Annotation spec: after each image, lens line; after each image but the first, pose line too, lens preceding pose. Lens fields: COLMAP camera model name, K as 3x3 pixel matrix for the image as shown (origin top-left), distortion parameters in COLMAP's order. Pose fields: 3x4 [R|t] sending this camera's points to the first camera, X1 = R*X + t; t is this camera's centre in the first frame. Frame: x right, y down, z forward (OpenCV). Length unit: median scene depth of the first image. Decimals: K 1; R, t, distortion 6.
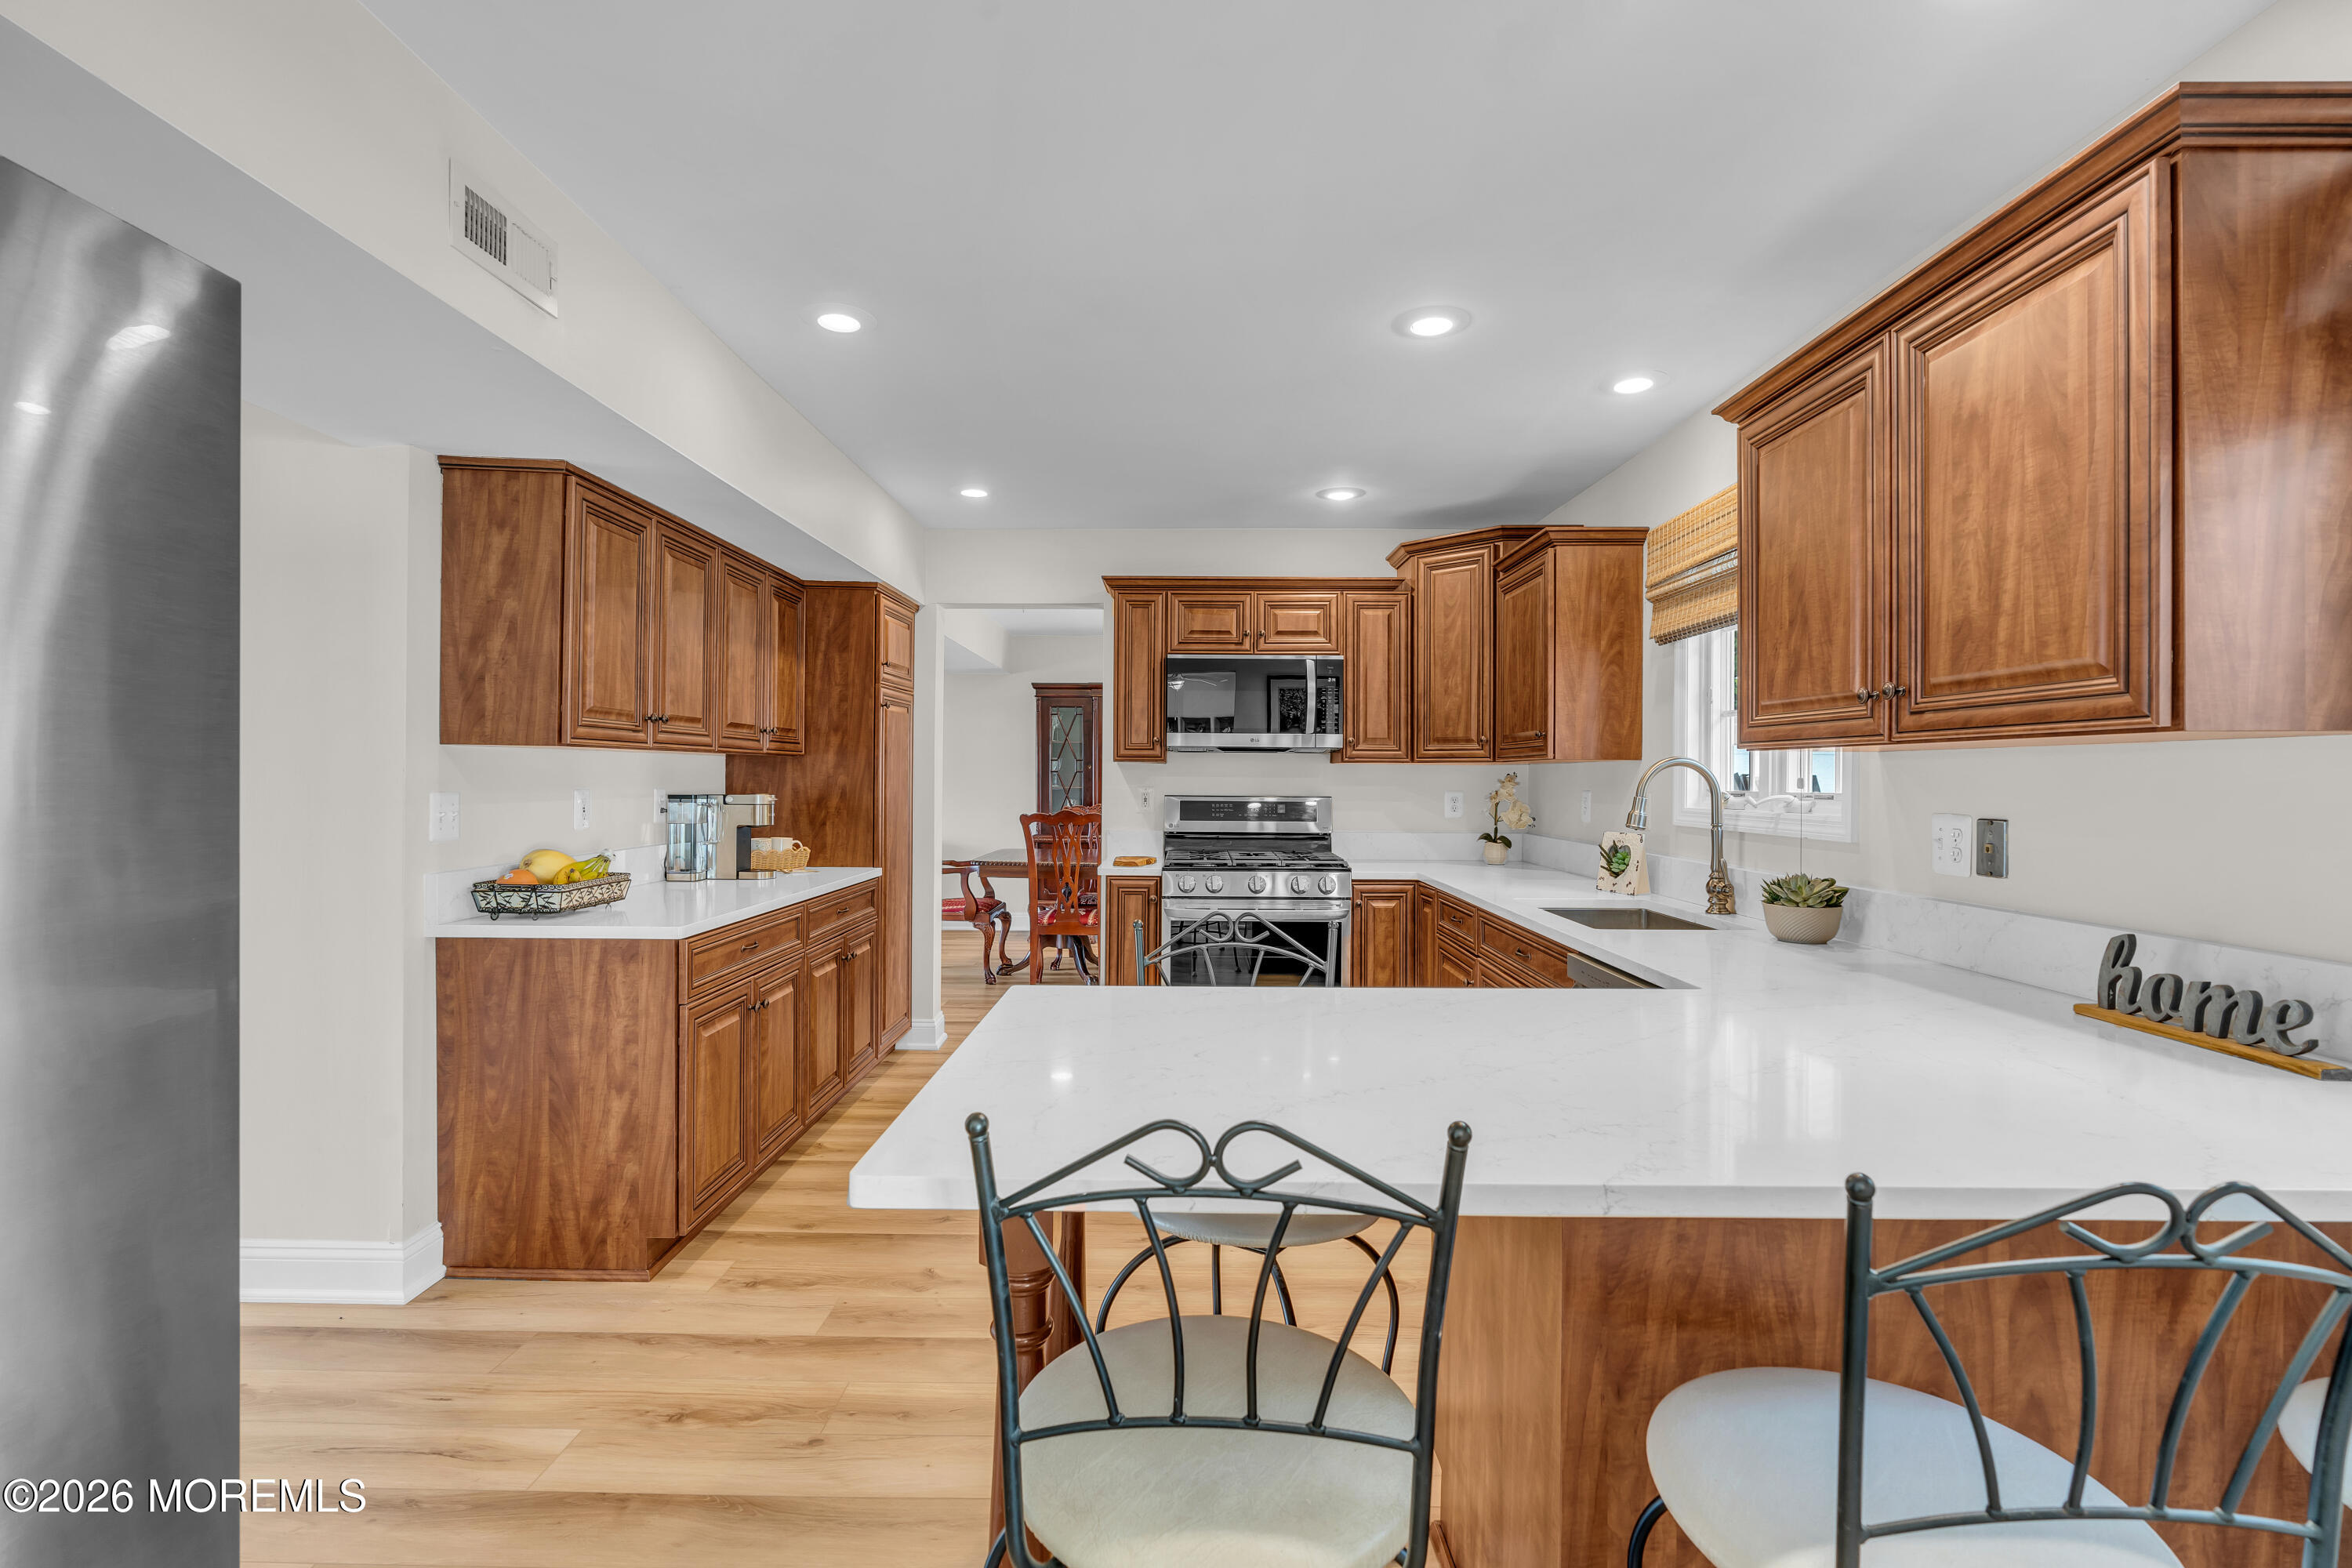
lens RADIAL K [[1070.2, 0, 1186.7], [0, 1070.2, 777.8], [0, 0, 1]] dist [-0.003283, 0.000011]
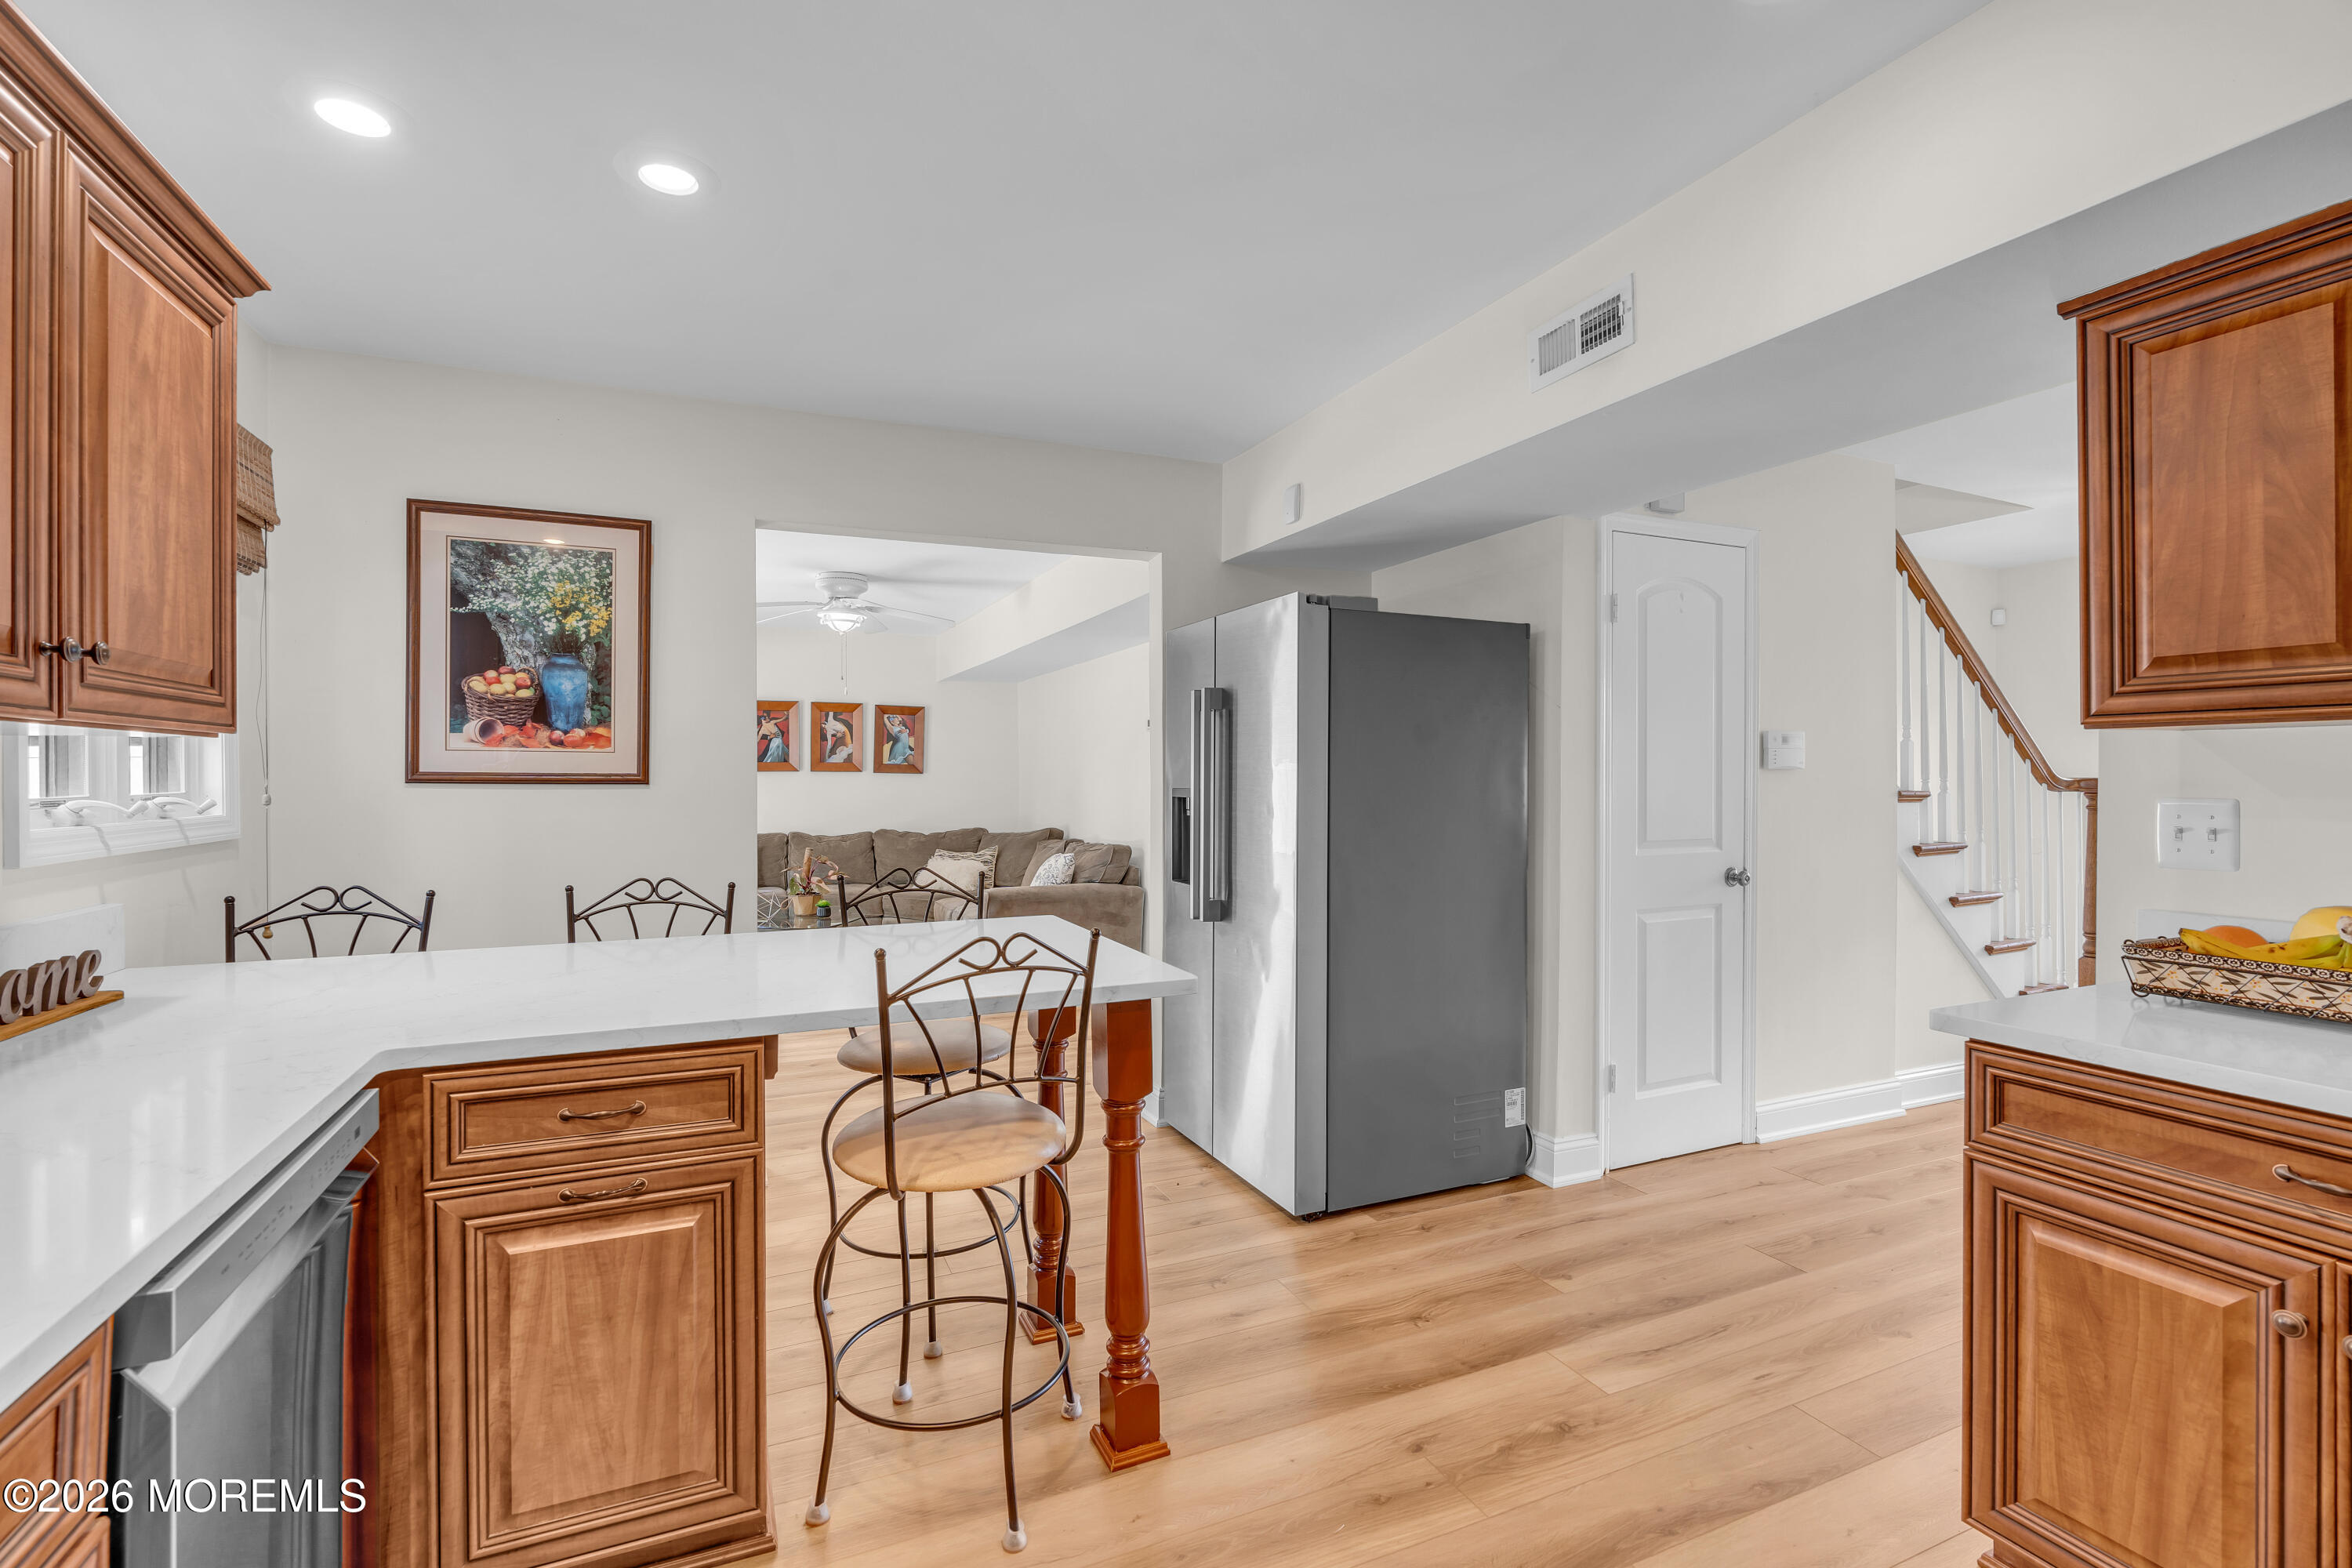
lens RADIAL K [[1070.2, 0, 1193.1], [0, 1070.2, 780.0], [0, 0, 1]] dist [-0.003283, 0.000011]
pose [[-0.911890, -0.004550, -0.410409, 0.241480], [-0.002017, 0.999976, -0.006606, 0.009816], [0.410429, -0.005196, -0.911878, 1.760176]]
